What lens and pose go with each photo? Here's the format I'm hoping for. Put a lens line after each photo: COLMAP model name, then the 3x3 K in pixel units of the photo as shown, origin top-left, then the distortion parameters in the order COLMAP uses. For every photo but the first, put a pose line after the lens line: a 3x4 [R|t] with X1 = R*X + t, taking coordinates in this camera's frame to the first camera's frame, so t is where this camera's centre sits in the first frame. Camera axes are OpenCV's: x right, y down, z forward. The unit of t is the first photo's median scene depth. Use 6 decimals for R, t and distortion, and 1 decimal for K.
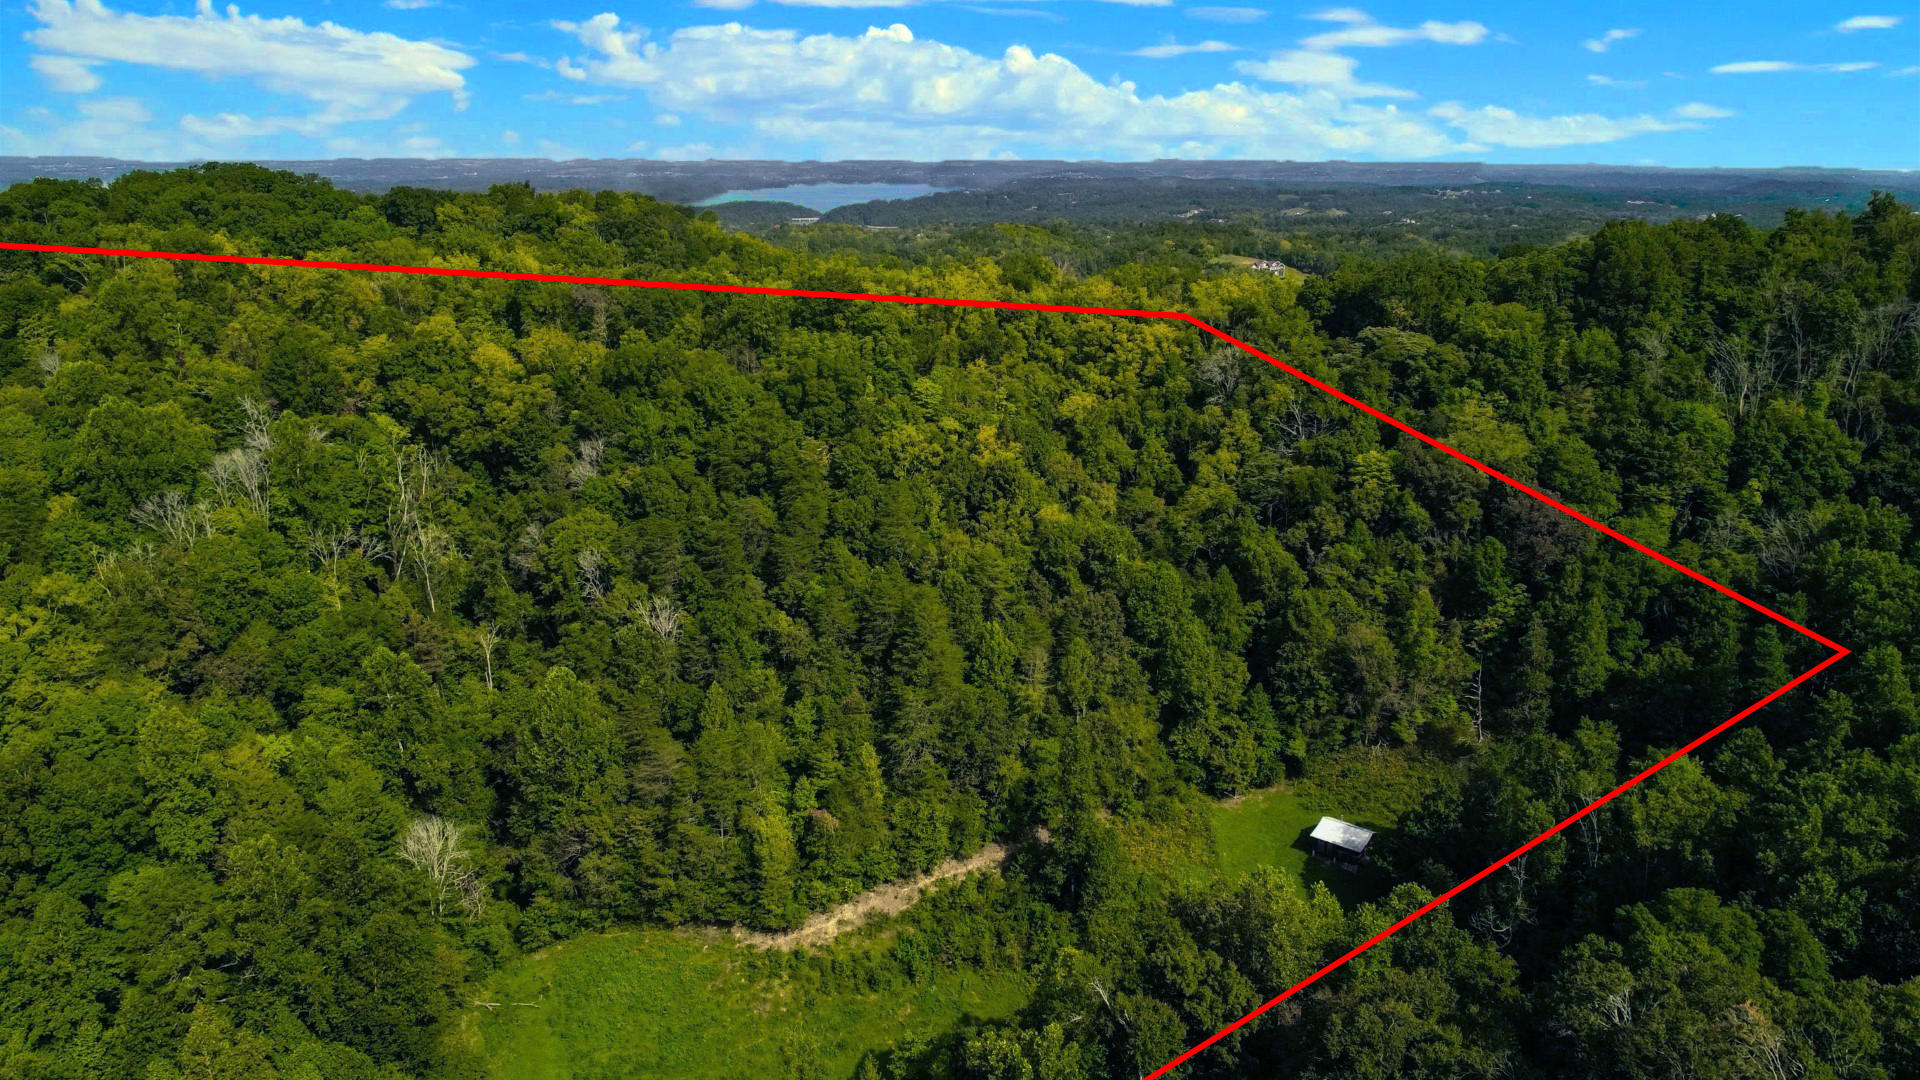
lens RADIAL K [[1291.2, 0, 960.0], [0, 1291.2, 540.0], [0, 0, 1]] dist [-0.000353, -0.006687]
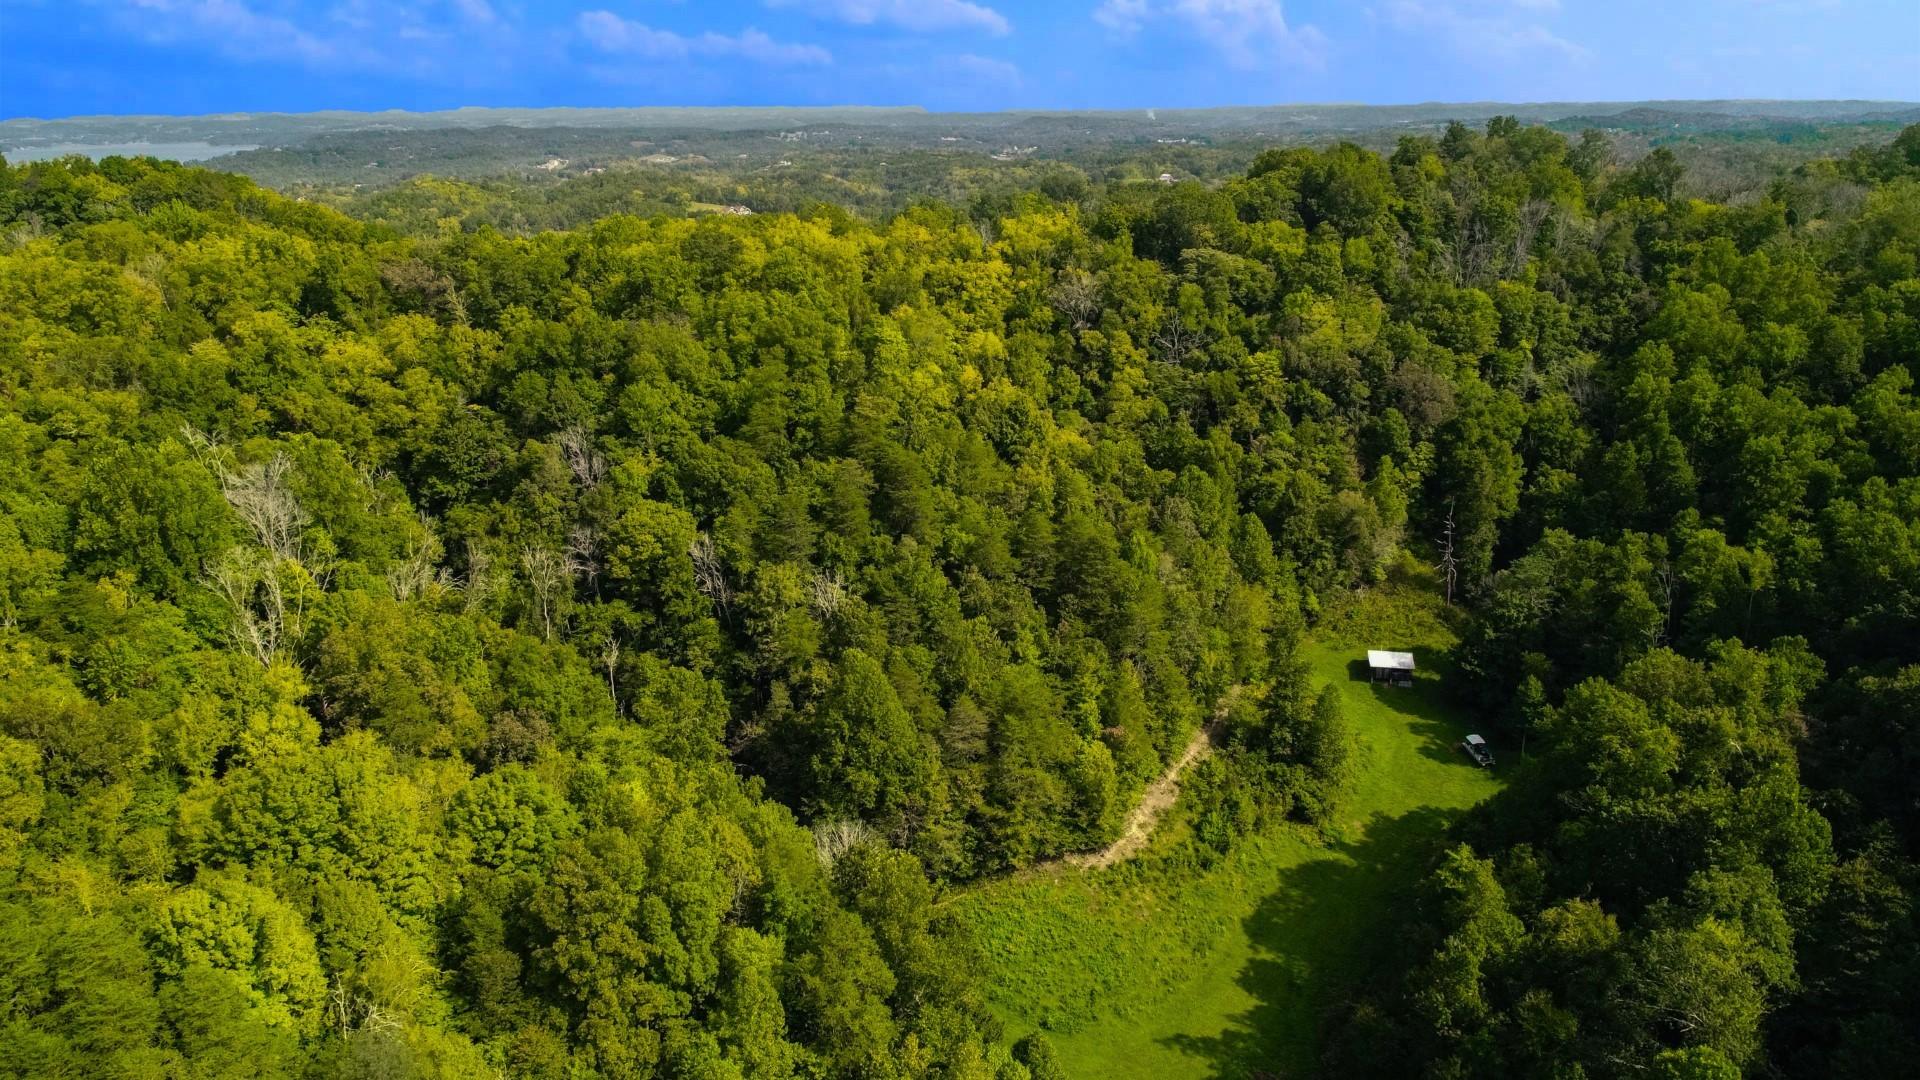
lens RADIAL K [[1291.2, 0, 960.0], [0, 1291.2, 540.0], [0, 0, 1]] dist [-0.000353, -0.006687]
pose [[0.874826, -0.168062, 0.454351, -0.510173], [0.150799, 0.985770, 0.074275, -0.030701], [-0.460368, 0.003538, 0.887721, 0.088174]]
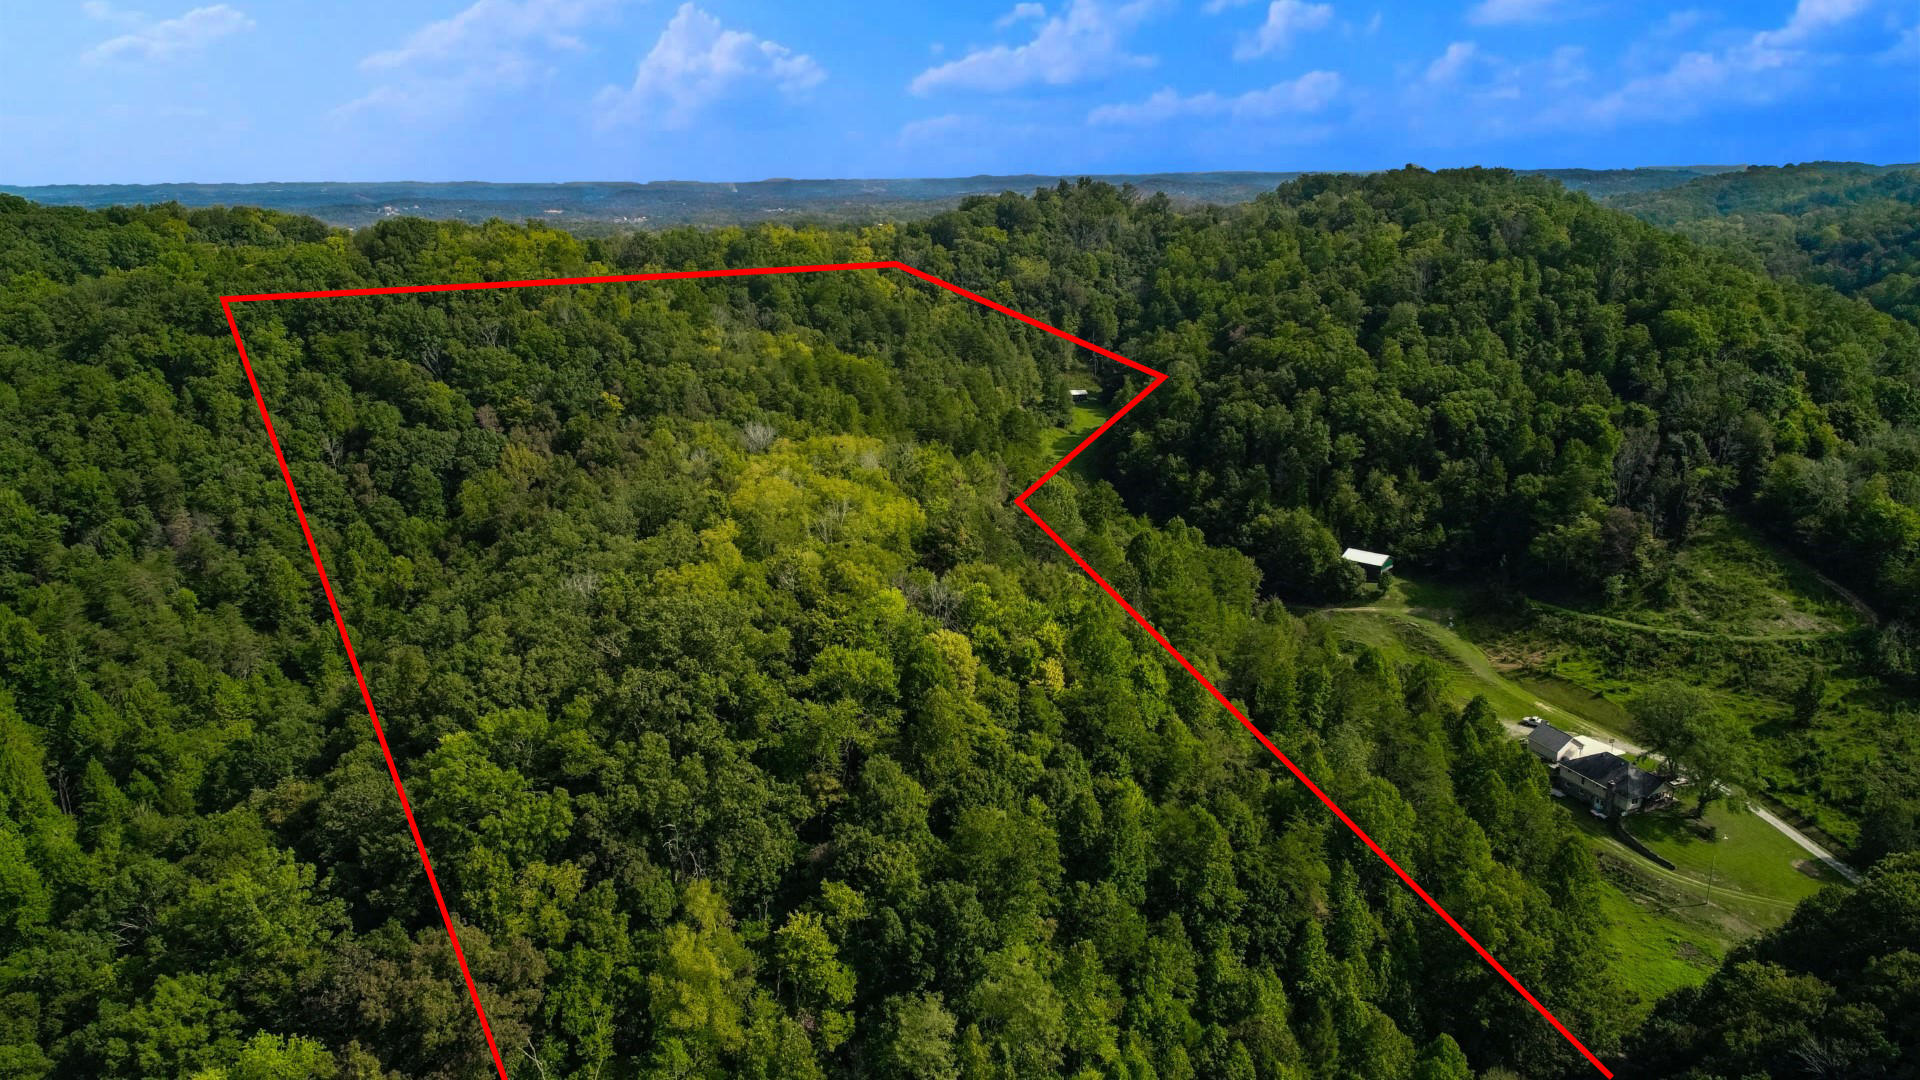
lens RADIAL K [[1291.2, 0, 960.0], [0, 1291.2, 540.0], [0, 0, 1]] dist [-0.000353, -0.006687]
pose [[0.678794, -0.214851, 0.702195, -1.762076], [0.223483, 0.971323, 0.081161, 0.218342], [-0.699495, 0.101837, 0.707344, -0.758653]]
